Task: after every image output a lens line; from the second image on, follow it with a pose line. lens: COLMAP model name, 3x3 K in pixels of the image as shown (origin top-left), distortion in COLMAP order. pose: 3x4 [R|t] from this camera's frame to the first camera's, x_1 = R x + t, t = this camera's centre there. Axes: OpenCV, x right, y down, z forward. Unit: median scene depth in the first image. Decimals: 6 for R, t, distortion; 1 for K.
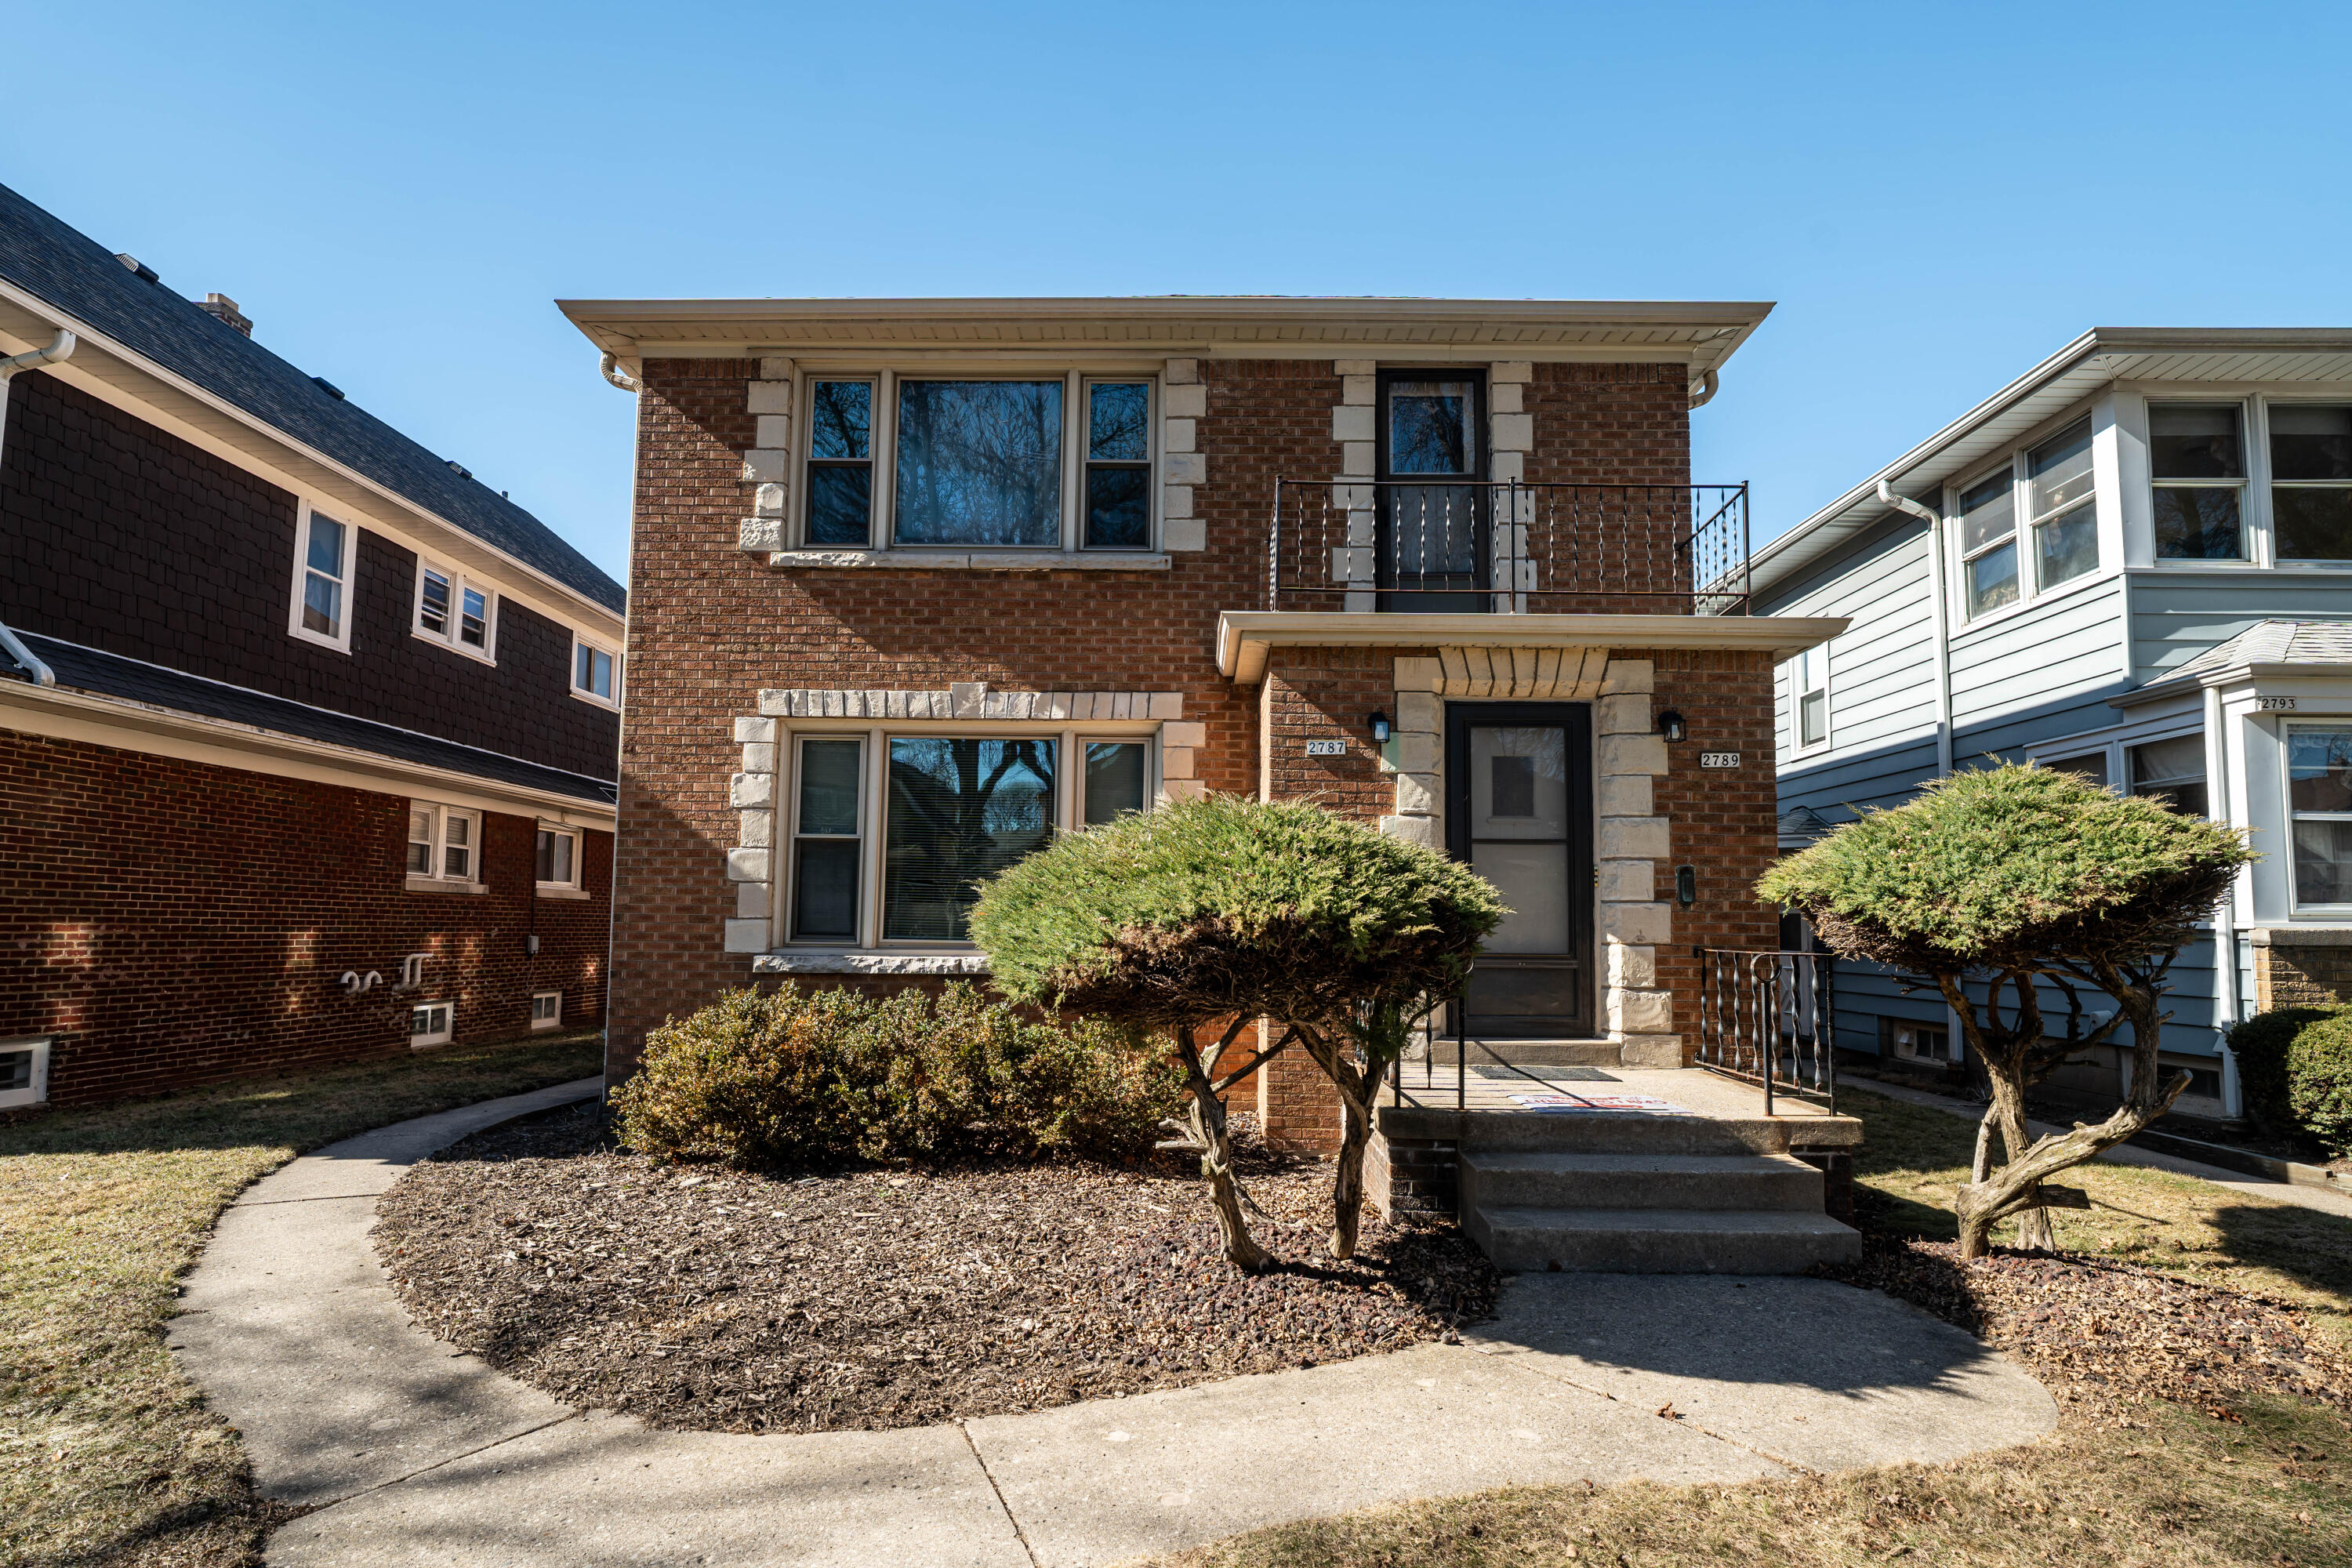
lens RADIAL K [[1177.6, 0, 1176.7], [0, 1177.6, 796.9], [0, 0, 1]] dist [-0.008182, 0.002121]
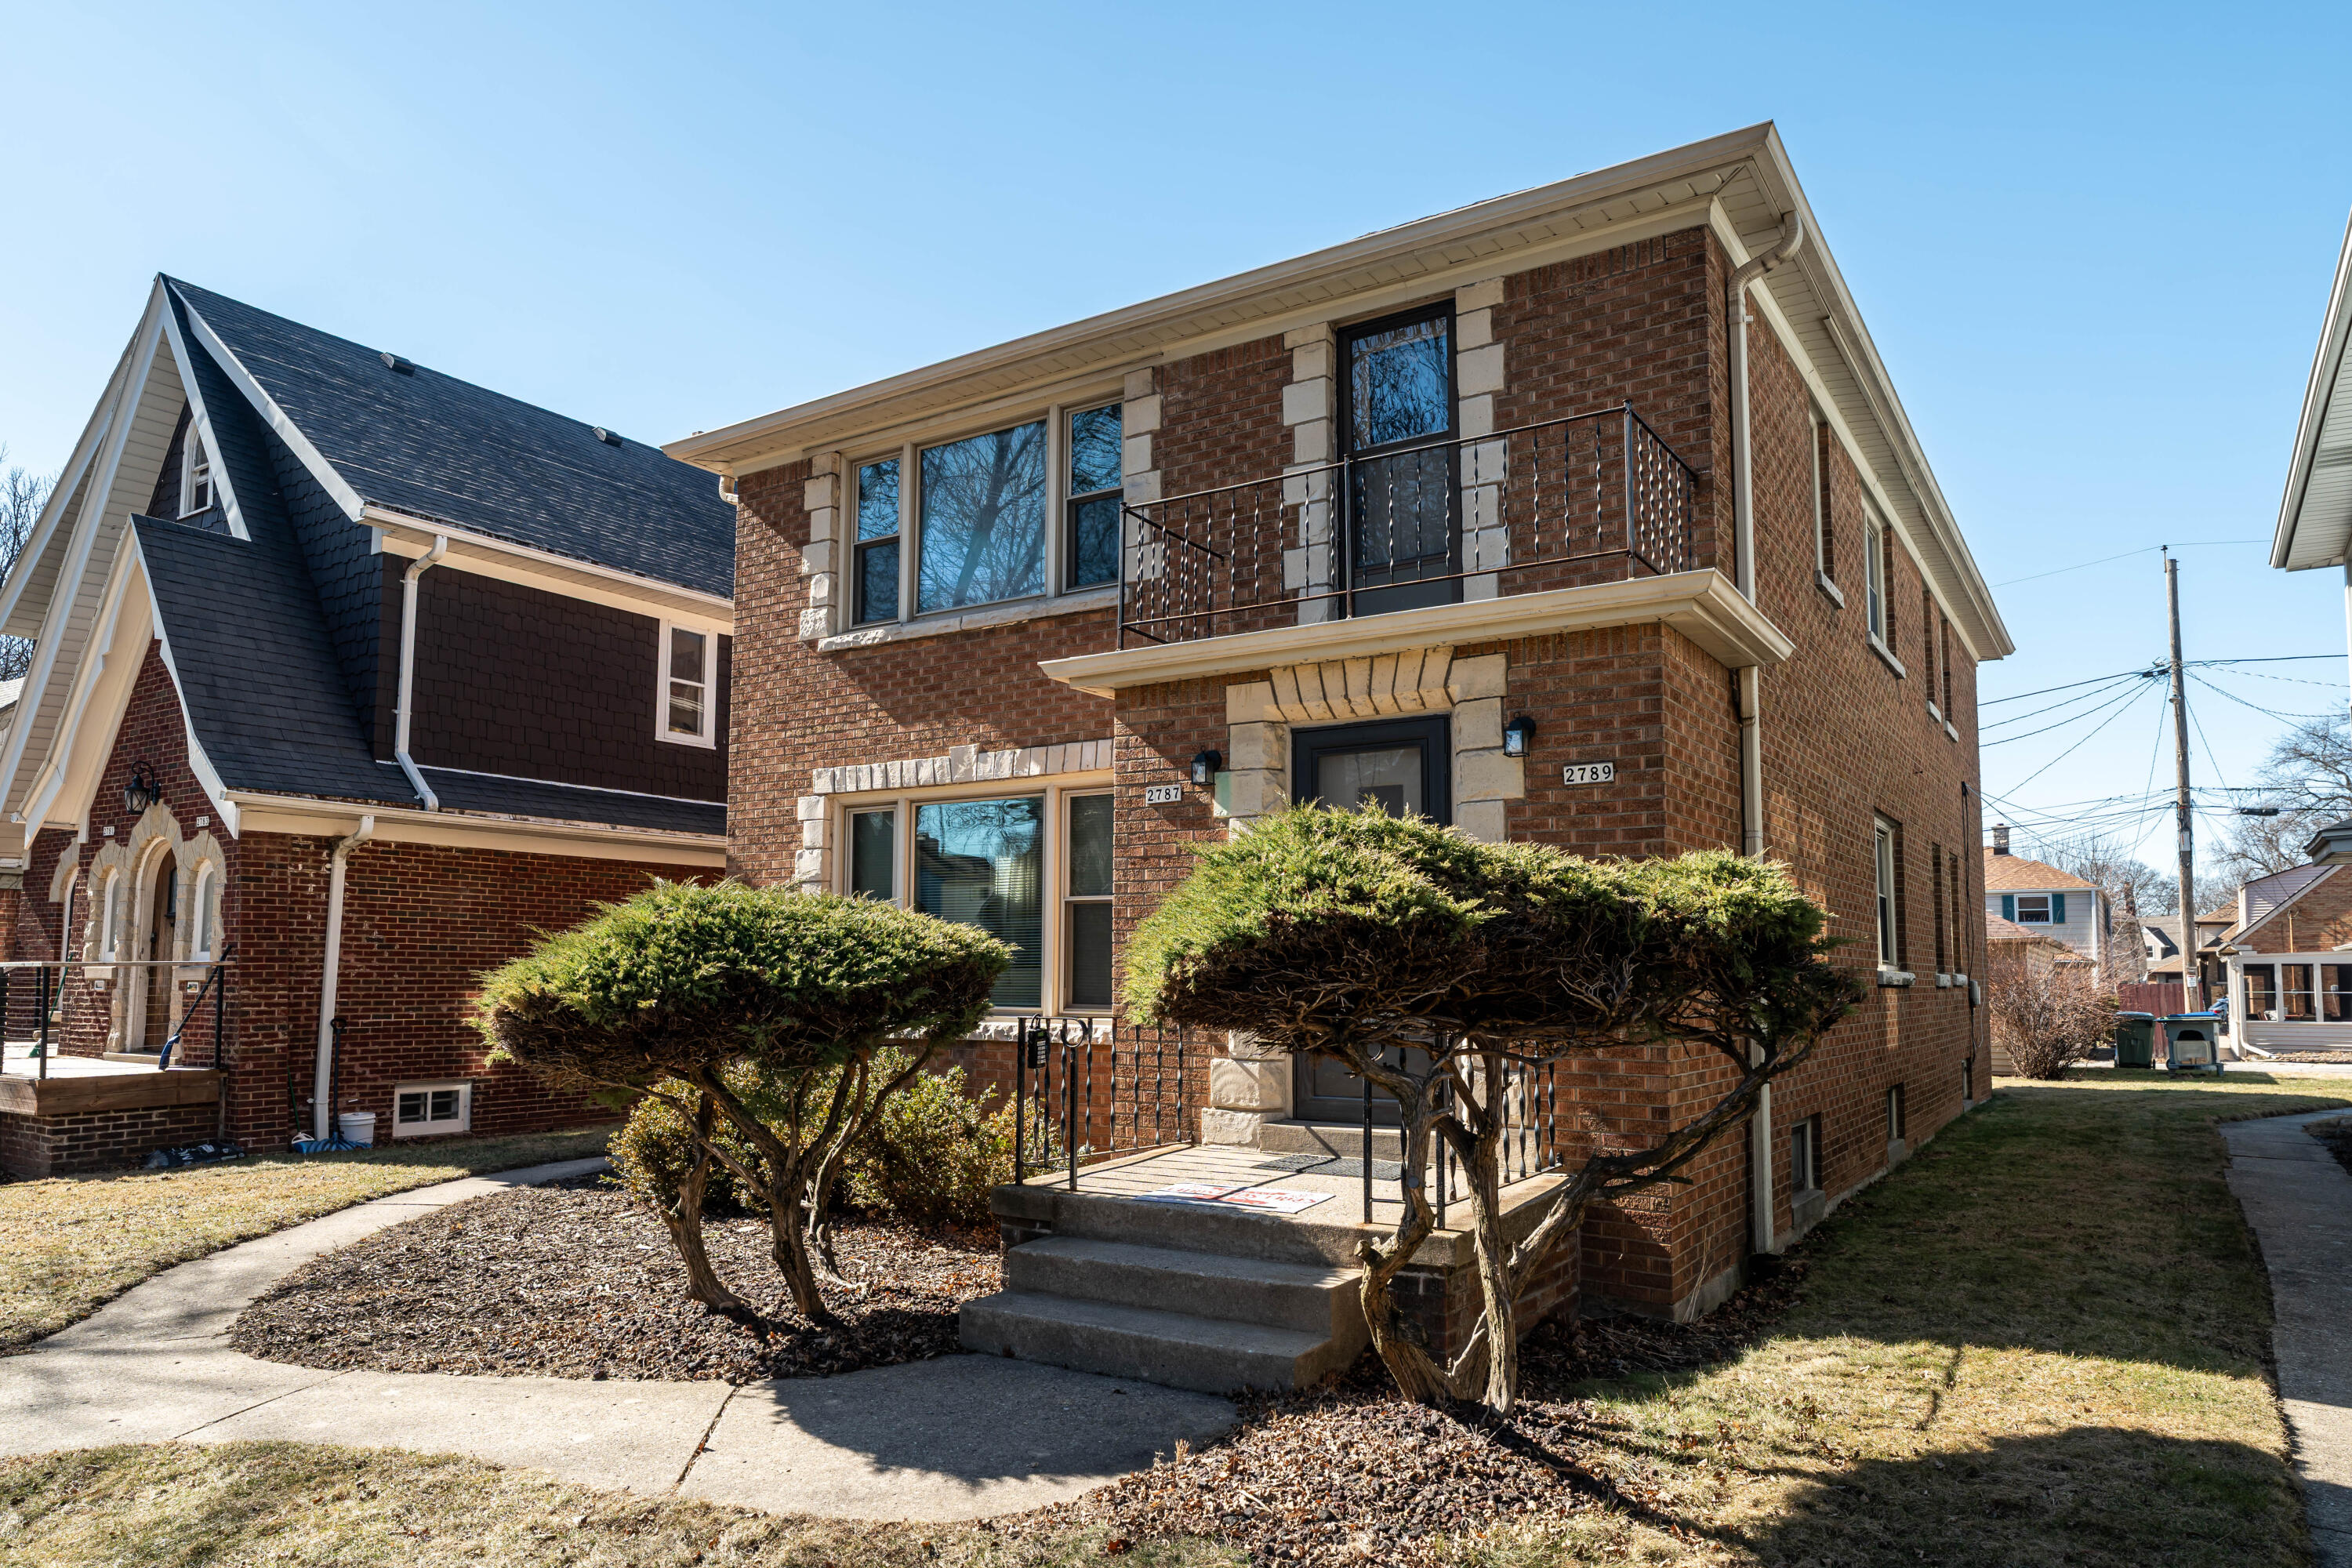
lens RADIAL K [[1505.7, 0, 1176.4], [0, 1505.7, 793.8], [0, 0, 1]] dist [-0.004260, 0.004050]
pose [[0.843991, -0.073592, -0.531285, 0.640499], [0.066765, 0.997253, -0.032075, -0.003850], [0.532186, -0.008401, 0.846586, 0.020144]]
